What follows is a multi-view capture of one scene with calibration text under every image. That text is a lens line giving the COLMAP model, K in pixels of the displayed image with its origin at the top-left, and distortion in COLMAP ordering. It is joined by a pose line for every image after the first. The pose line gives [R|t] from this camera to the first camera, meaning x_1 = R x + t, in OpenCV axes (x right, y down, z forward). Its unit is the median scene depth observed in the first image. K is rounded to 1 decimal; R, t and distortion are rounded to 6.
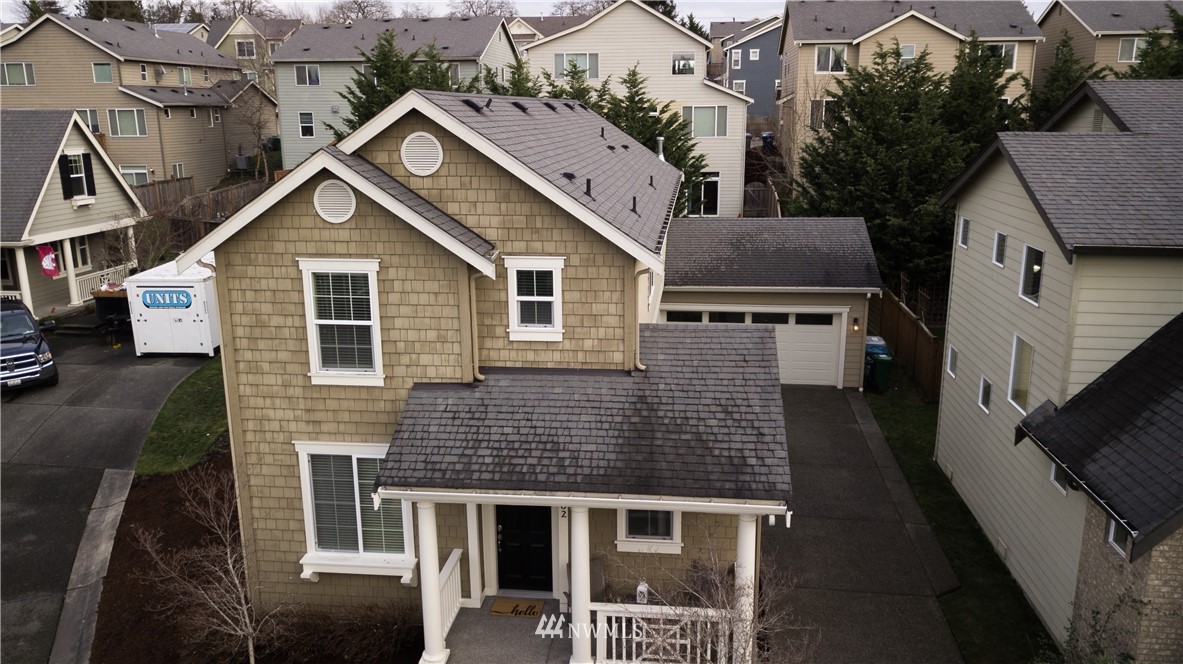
lens RADIAL K [[910.6, 0, 616.2], [0, 910.6, 332.5], [0, 0, 1]] dist [0.000950, -0.002431]
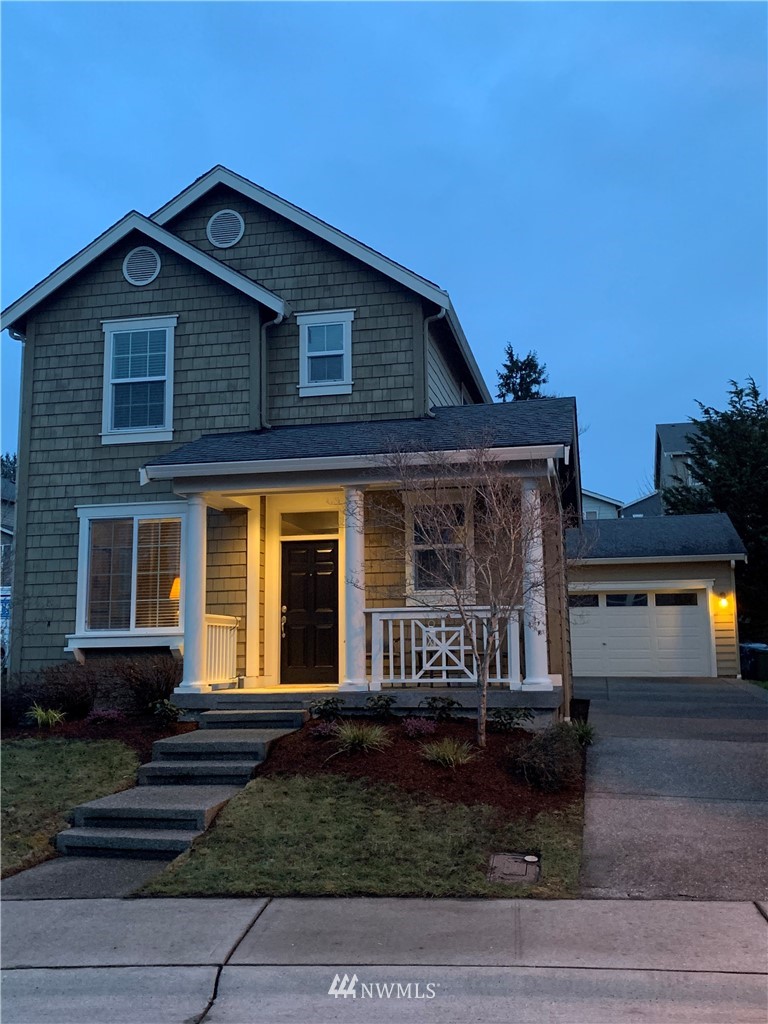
lens RADIAL K [[1004.8, 0, 384.0], [0, 1004.8, 512.0], [0, 0, 1]] dist [0.073059, -0.004650]
pose [[0.993245, -0.021963, -0.113939, 0.094920], [-0.022536, 0.926716, -0.375086, 0.523974], [0.113827, 0.375120, 0.919961, 0.045395]]
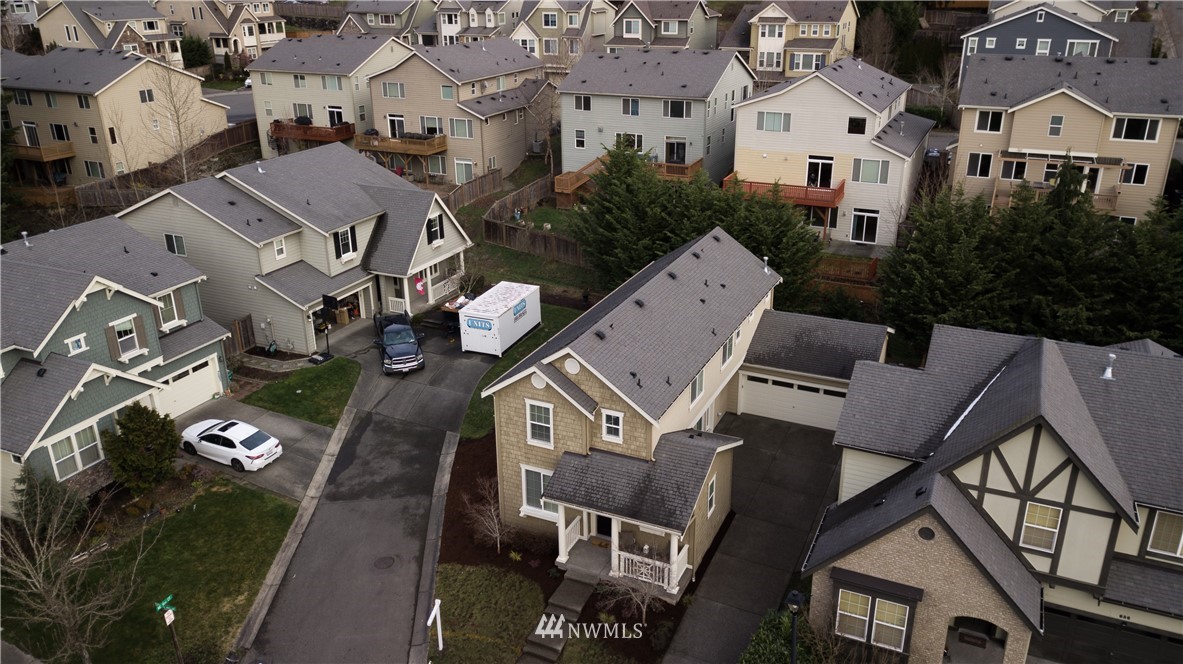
lens RADIAL K [[905.7, 0, 591.5], [0, 905.7, 332.0], [0, 0, 1]] dist [0.115632, -0.200473]
pose [[0.940834, 0.118471, -0.317484, 0.582854], [-0.072694, 0.985645, 0.152378, -0.633027], [0.330979, -0.120283, 0.935941, -1.232765]]
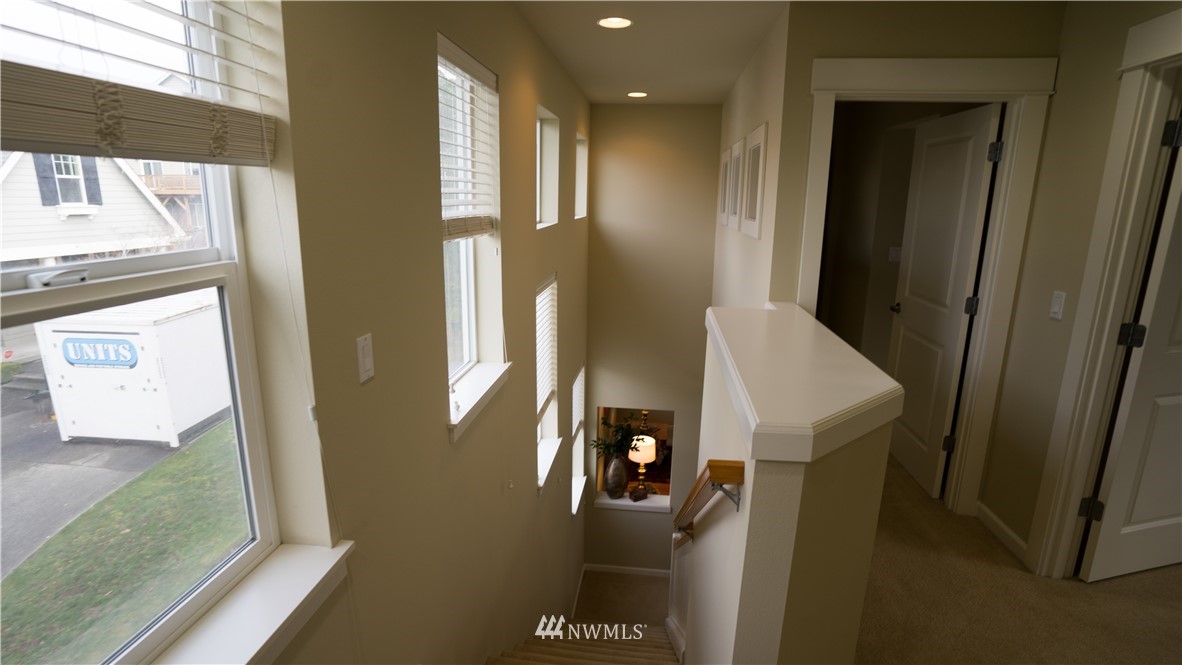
lens RADIAL K [[583.0, 0, 582.6], [0, 583.0, 328.6], [0, 0, 1]] dist [-0.084120, 0.043156]
pose [[0.999245, 0.020366, -0.033080, -0.337013], [-0.020975, 0.999615, -0.018172, -0.106780], [0.032697, 0.018852, 0.999288, 1.310838]]
